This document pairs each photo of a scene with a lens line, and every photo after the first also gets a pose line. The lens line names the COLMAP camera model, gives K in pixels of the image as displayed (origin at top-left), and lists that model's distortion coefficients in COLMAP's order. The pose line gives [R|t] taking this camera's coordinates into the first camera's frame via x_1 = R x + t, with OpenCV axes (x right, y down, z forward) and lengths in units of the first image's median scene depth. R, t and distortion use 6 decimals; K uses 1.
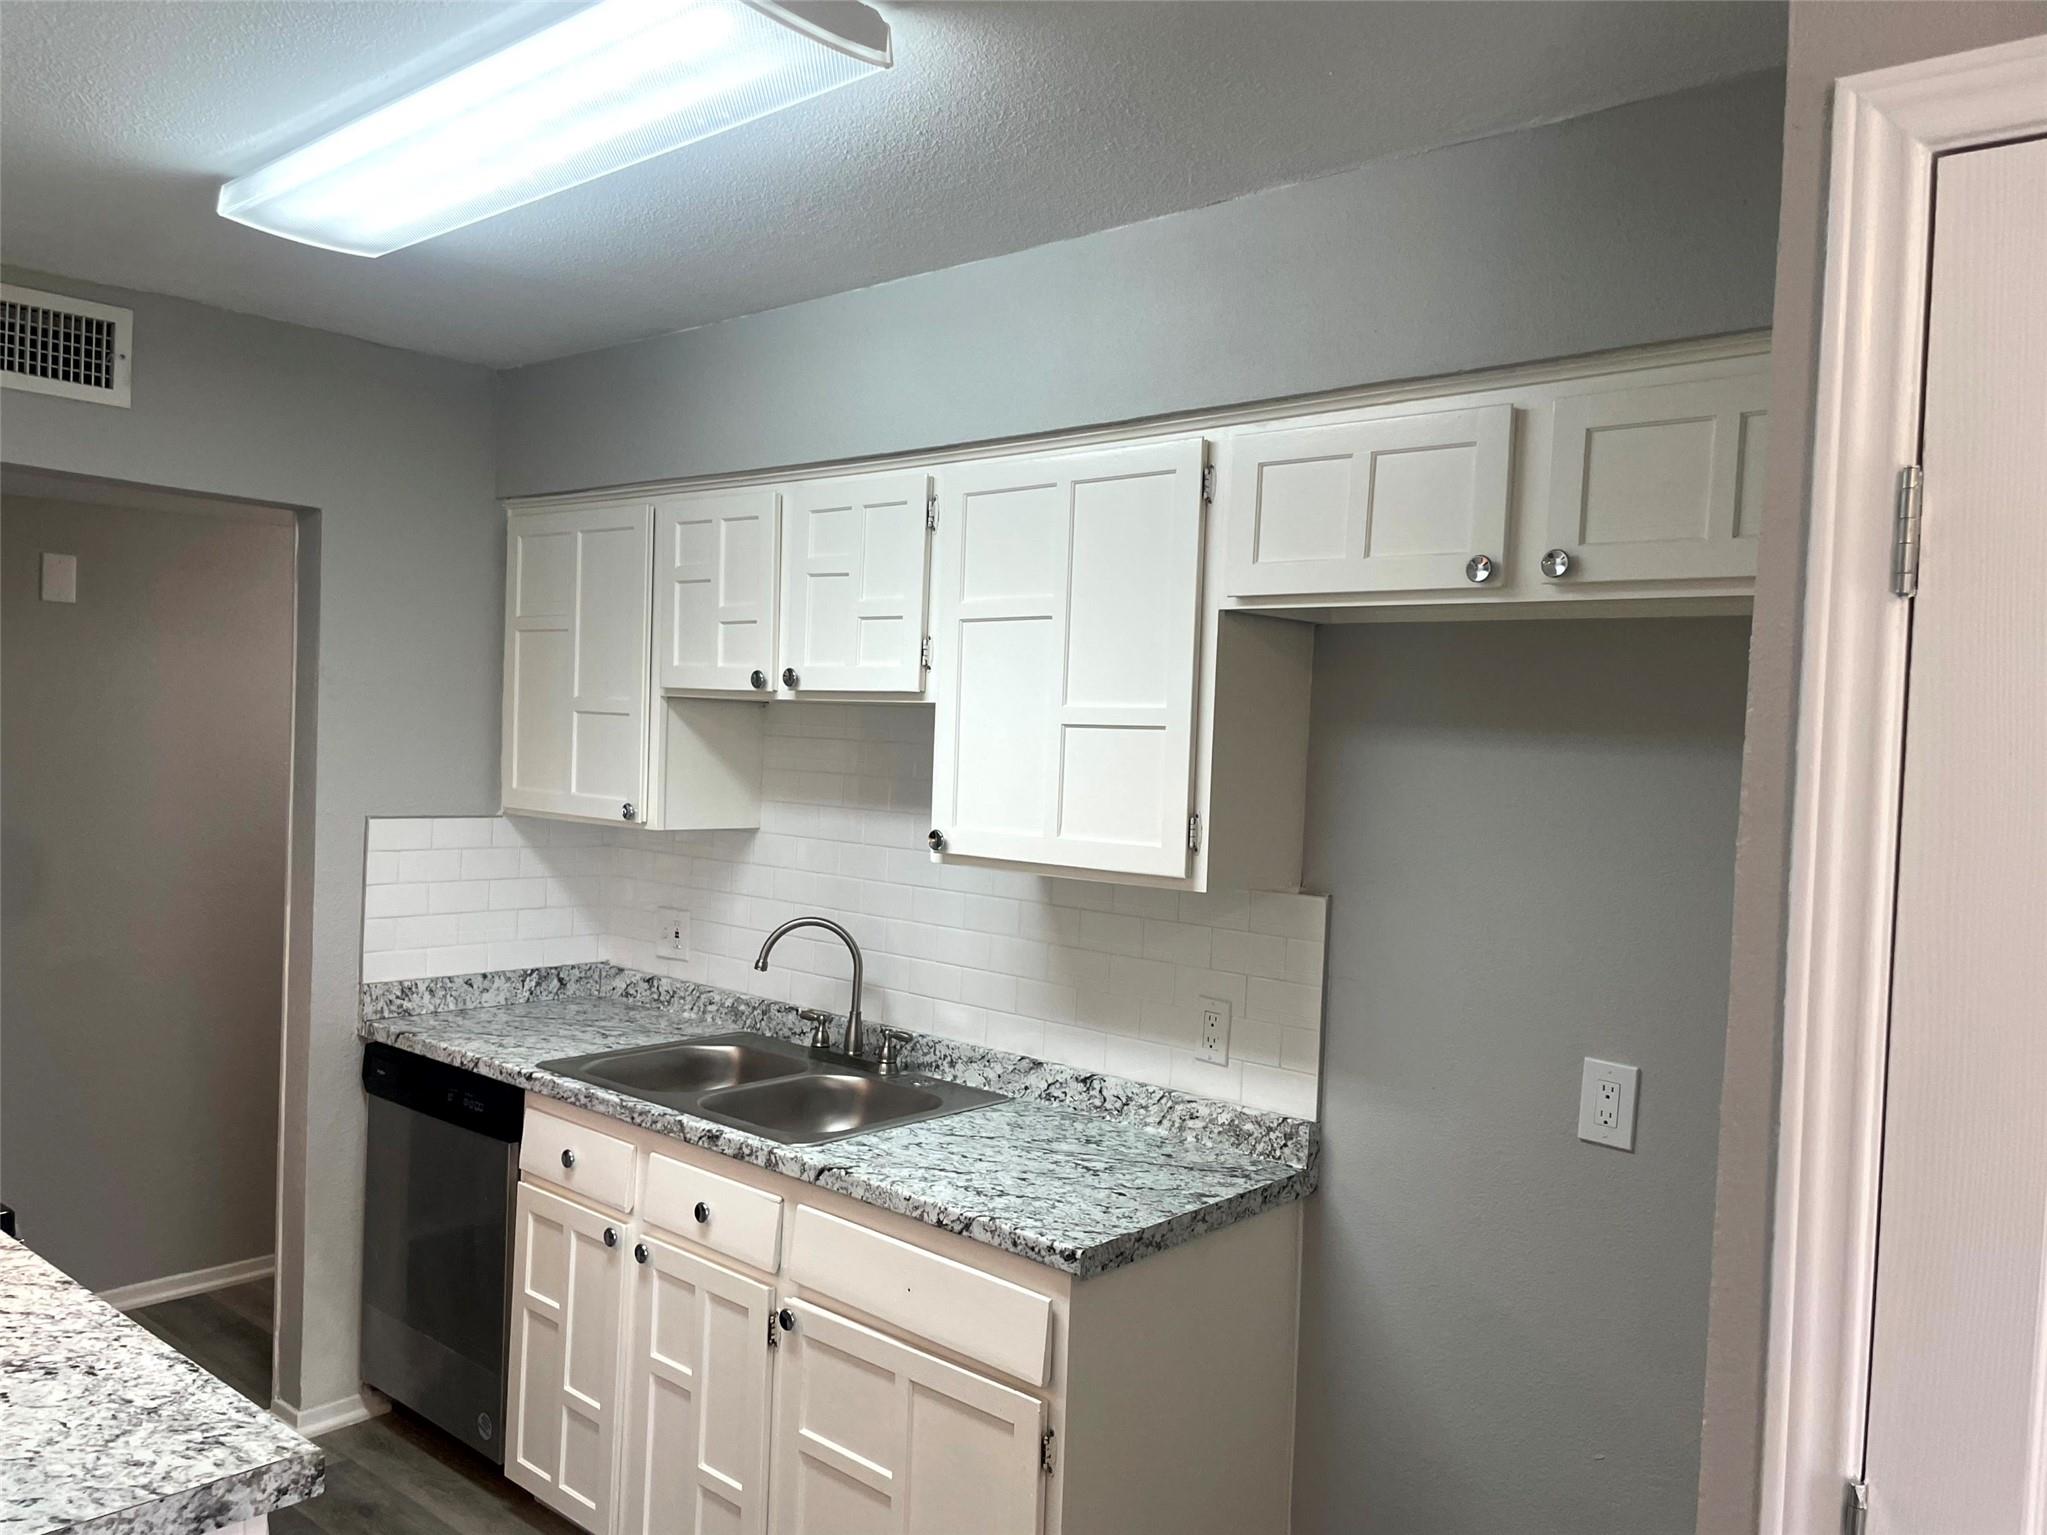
lens RADIAL K [[1575.2, 0, 1023.5], [0, 1575.2, 767.5], [0, 0, 1]] dist [0.000654, -0.002453]
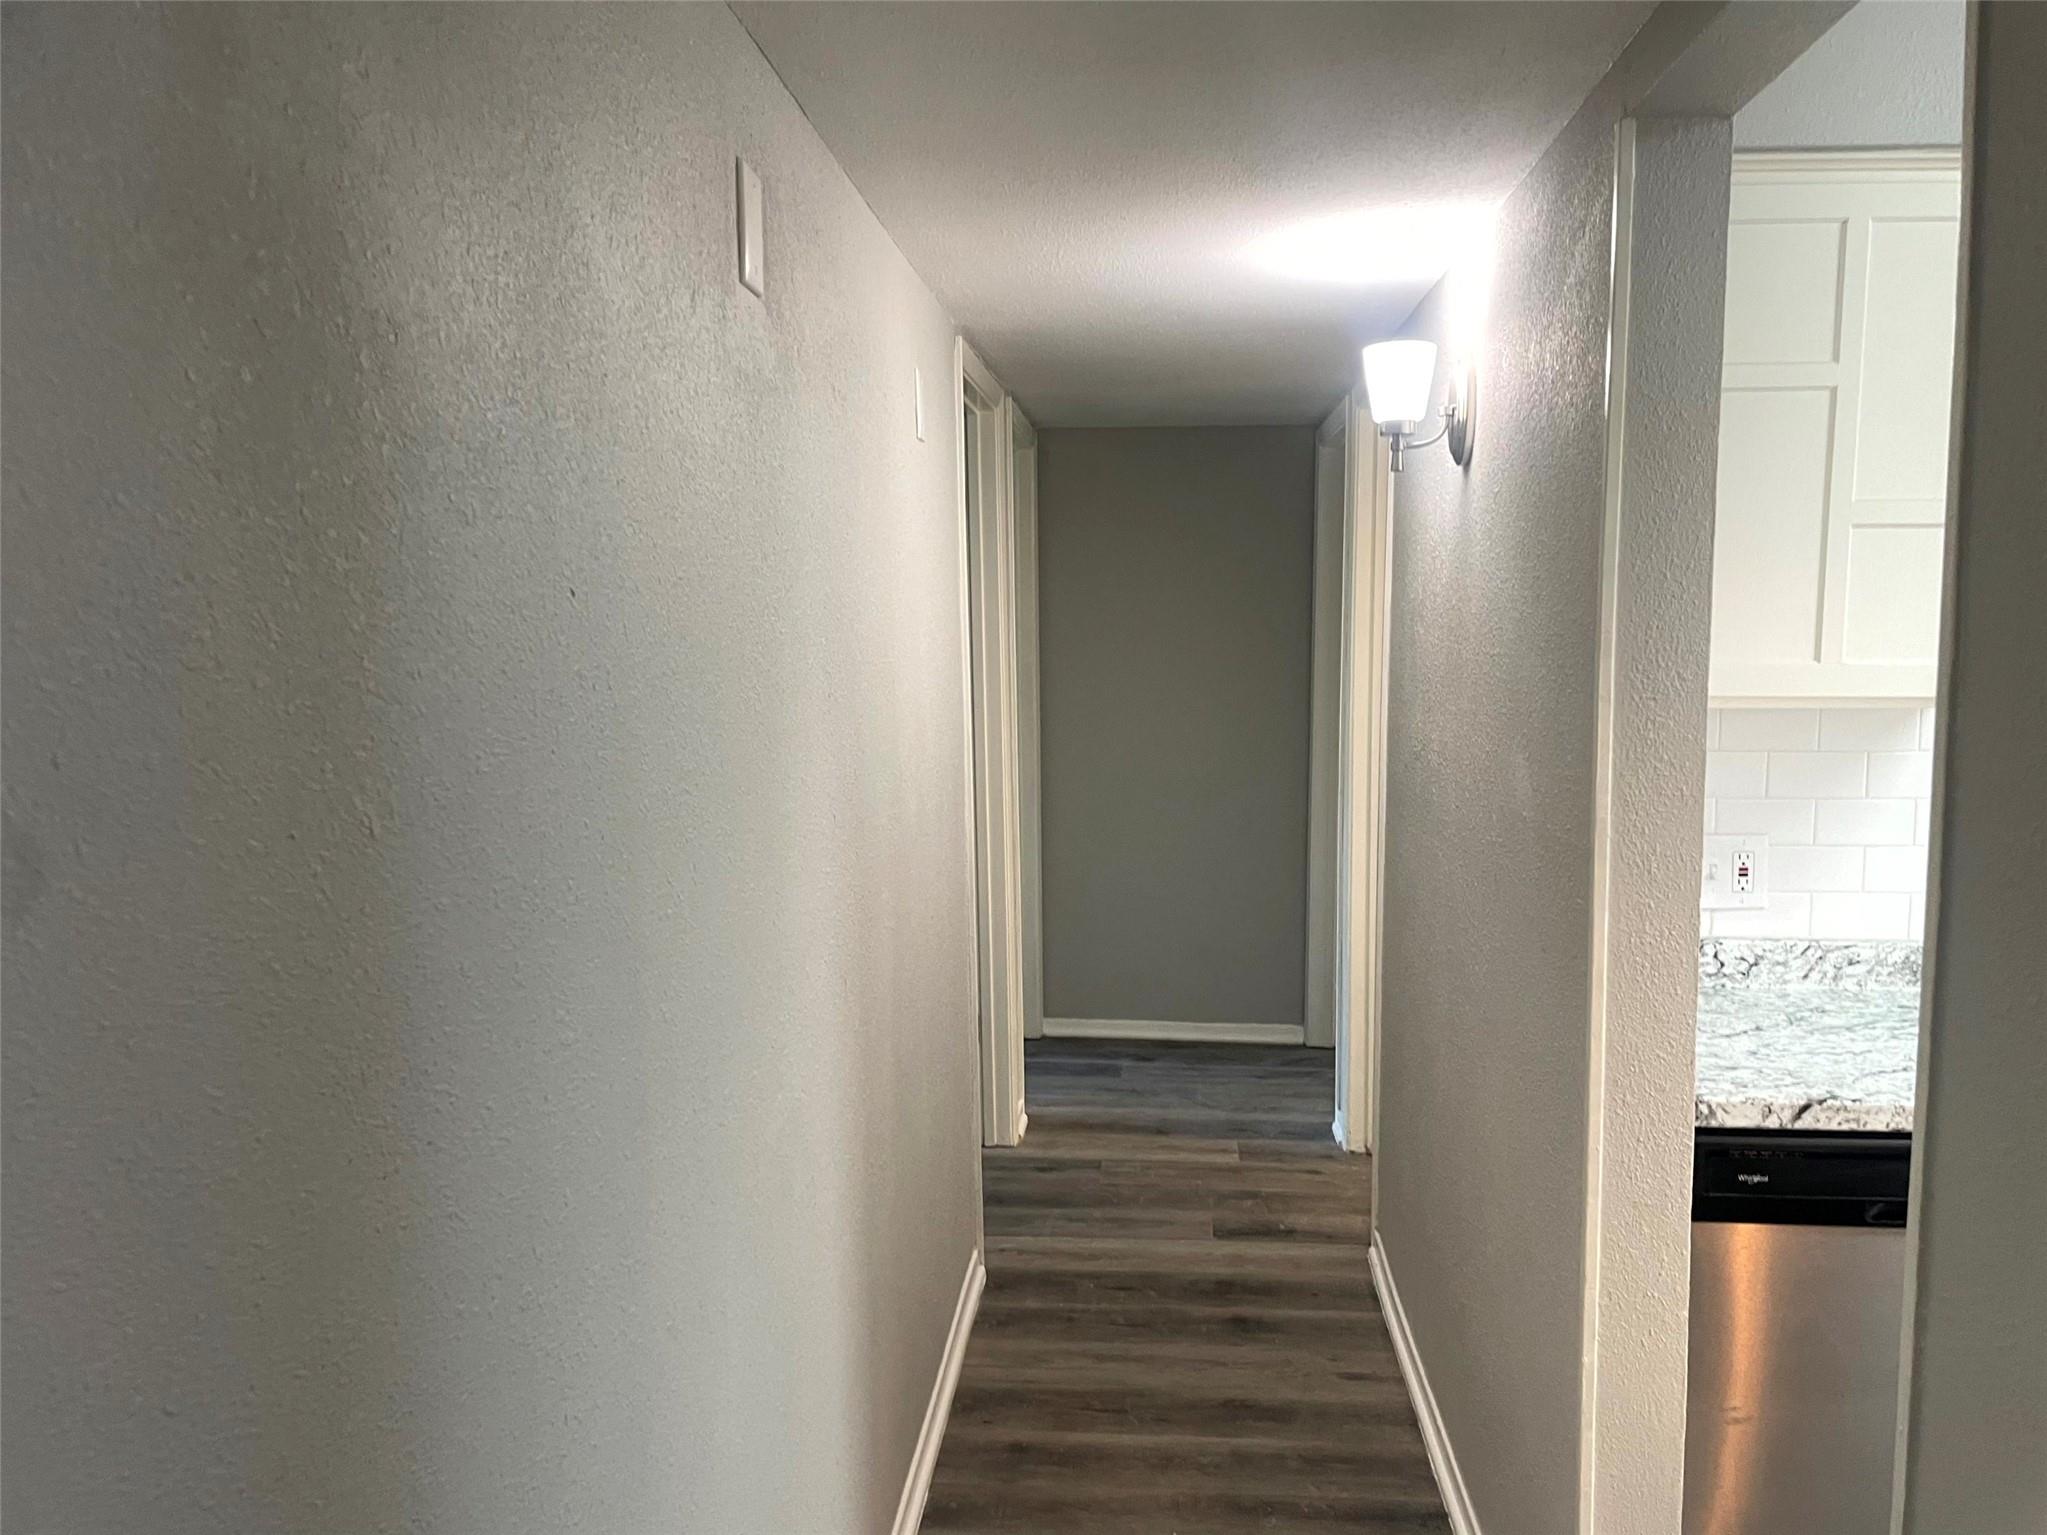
lens RADIAL K [[1575.2, 0, 1023.5], [0, 1575.2, 767.5], [0, 0, 1]] dist [0.000654, -0.002453]
pose [[0.799274, -0.102170, 0.592218, -0.798769], [0.049102, 0.993250, 0.105087, -0.007363], [-0.598957, -0.054914, 0.798896, 0.572546]]
